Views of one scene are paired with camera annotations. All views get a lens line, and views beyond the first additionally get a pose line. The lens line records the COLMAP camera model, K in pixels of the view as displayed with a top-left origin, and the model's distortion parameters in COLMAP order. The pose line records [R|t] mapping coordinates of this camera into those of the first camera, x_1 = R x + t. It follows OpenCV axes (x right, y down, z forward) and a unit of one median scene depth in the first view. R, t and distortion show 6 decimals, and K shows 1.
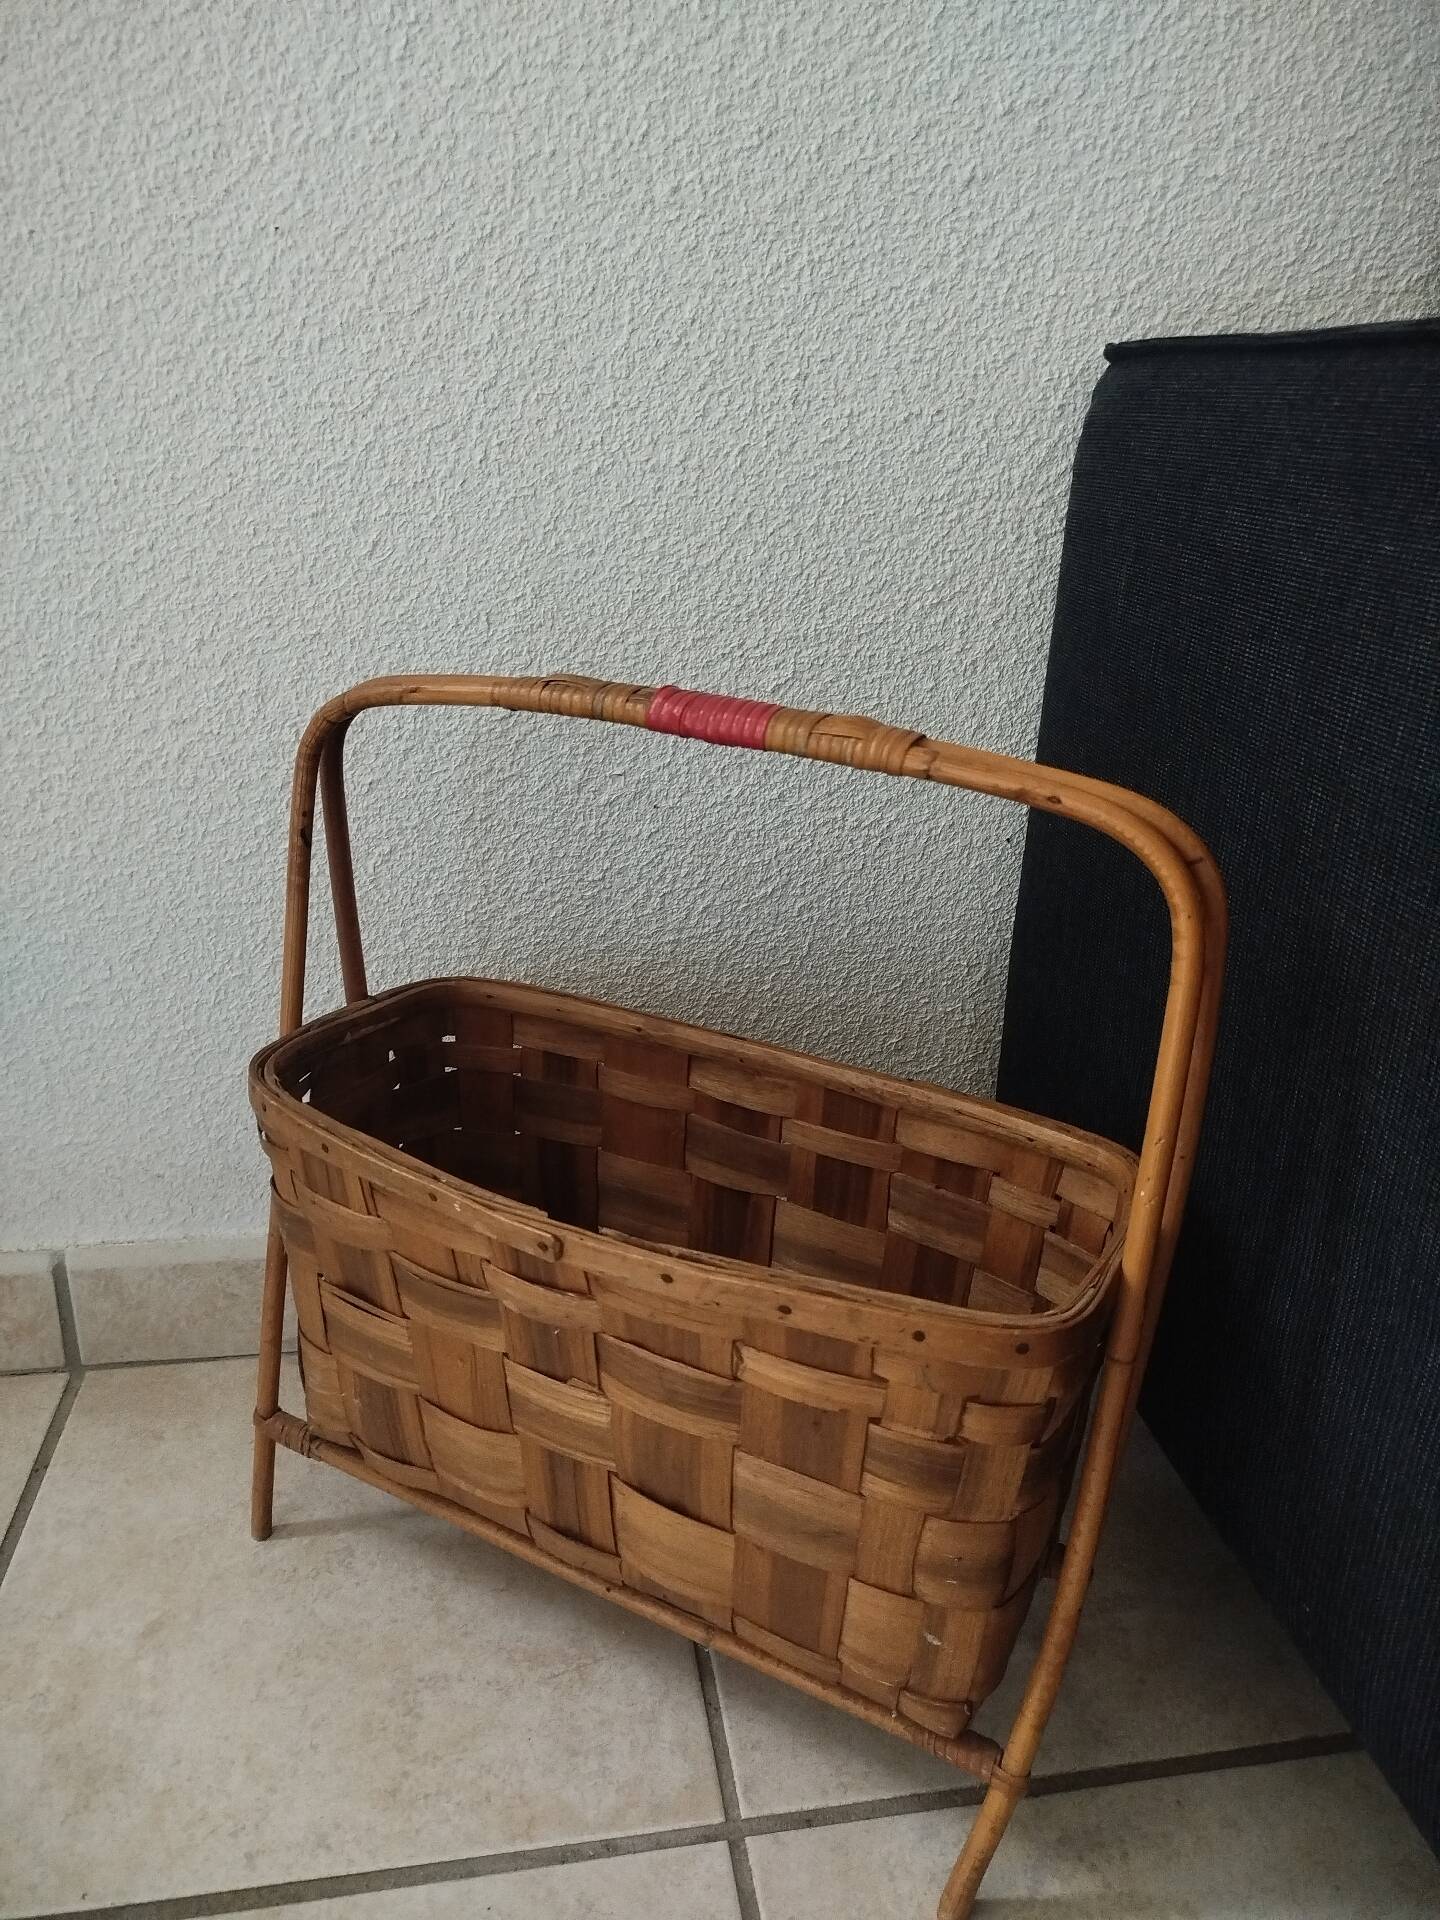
lens RADIAL K [[1381.2, 0, 722.0], [0, 1381.2, 932.5], [0, 0, 1]] dist [-0.007602, 0.012374]
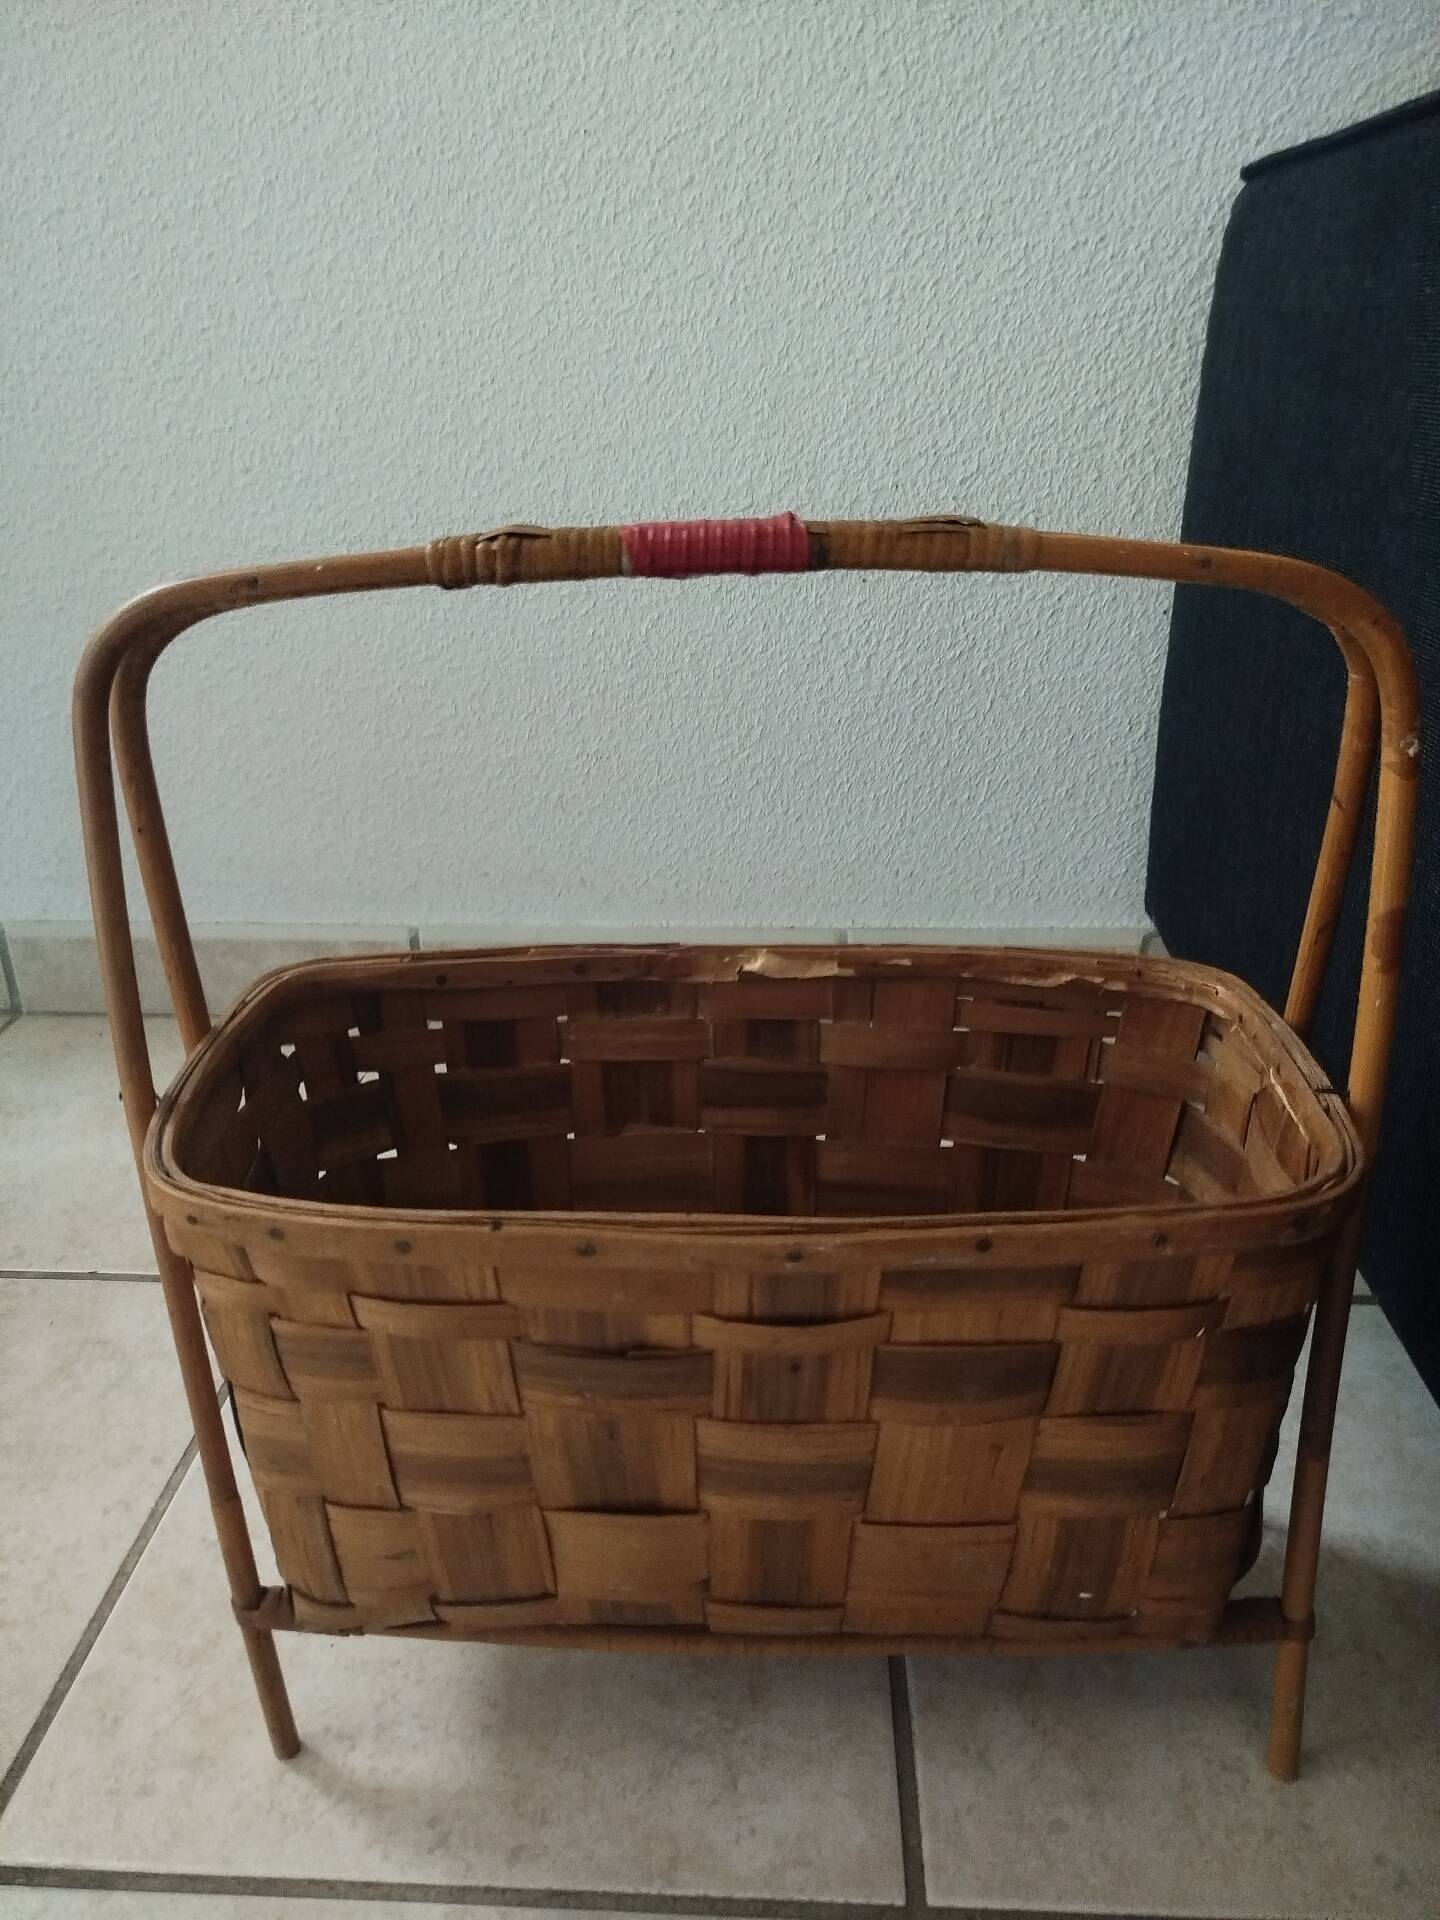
lens RADIAL K [[1381.2, 0, 704.6], [0, 1381.2, 933.6], [0, 0, 1]] dist [-0.007602, 0.012374]
pose [[0.973210, 0.037645, -0.226814, 0.118630], [-0.030466, 0.998920, 0.035072, 0.208851], [0.227889, -0.027222, 0.973306, -0.290506]]
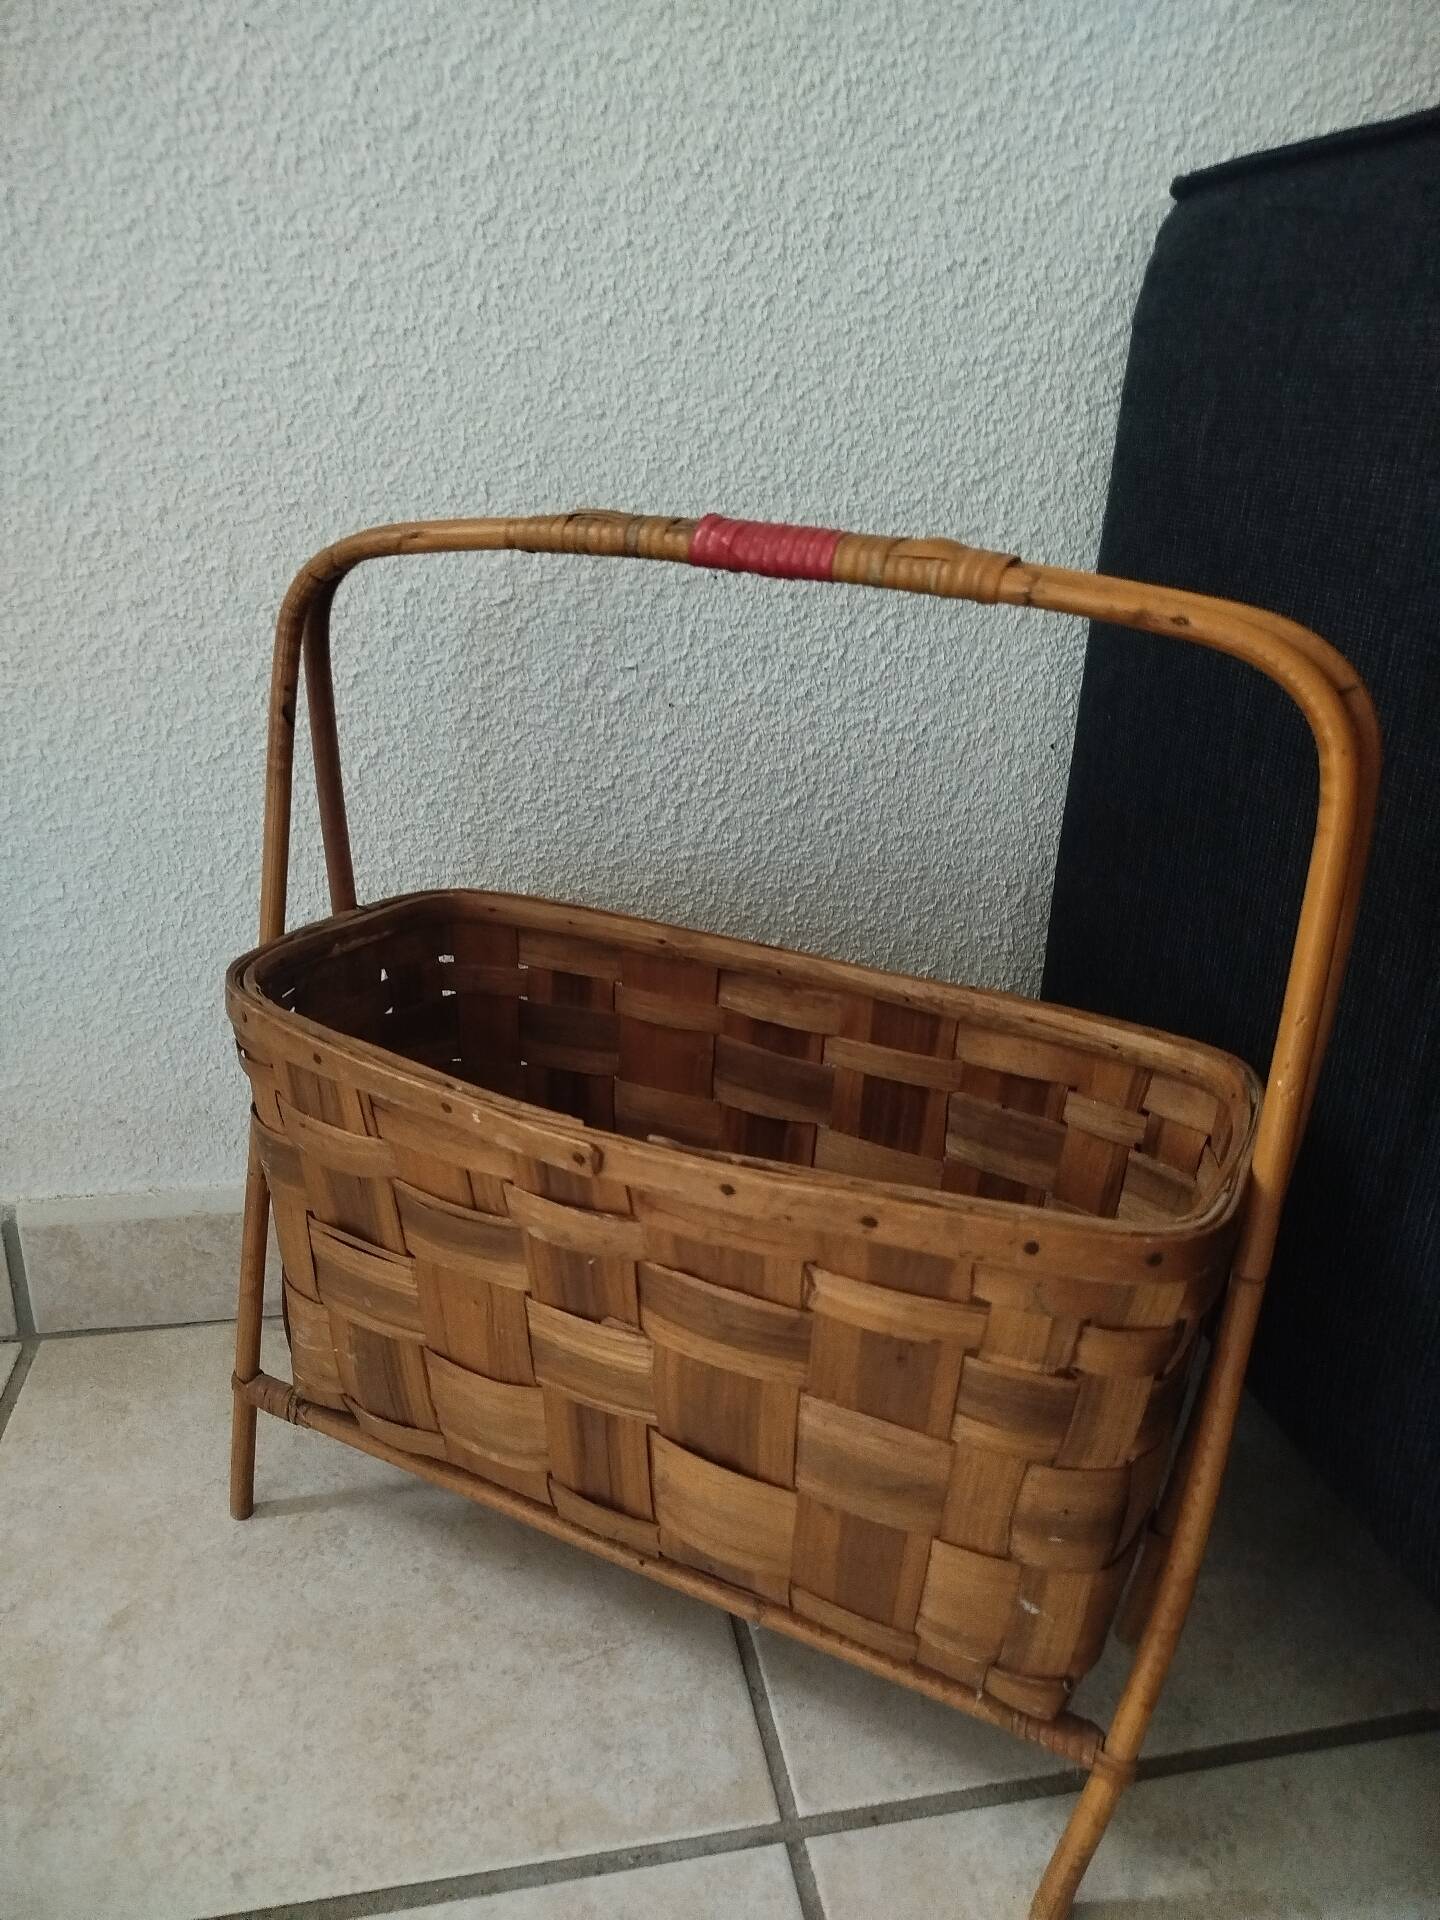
lens RADIAL K [[1381.2, 0, 722.4], [0, 1381.2, 934.9], [0, 0, 1]] dist [-0.007602, 0.012374]
pose [[0.999548, -0.007827, 0.029038, -0.046408], [0.007702, 0.999961, 0.004406, 0.061643], [-0.029072, -0.004180, 0.999569, 0.101937]]
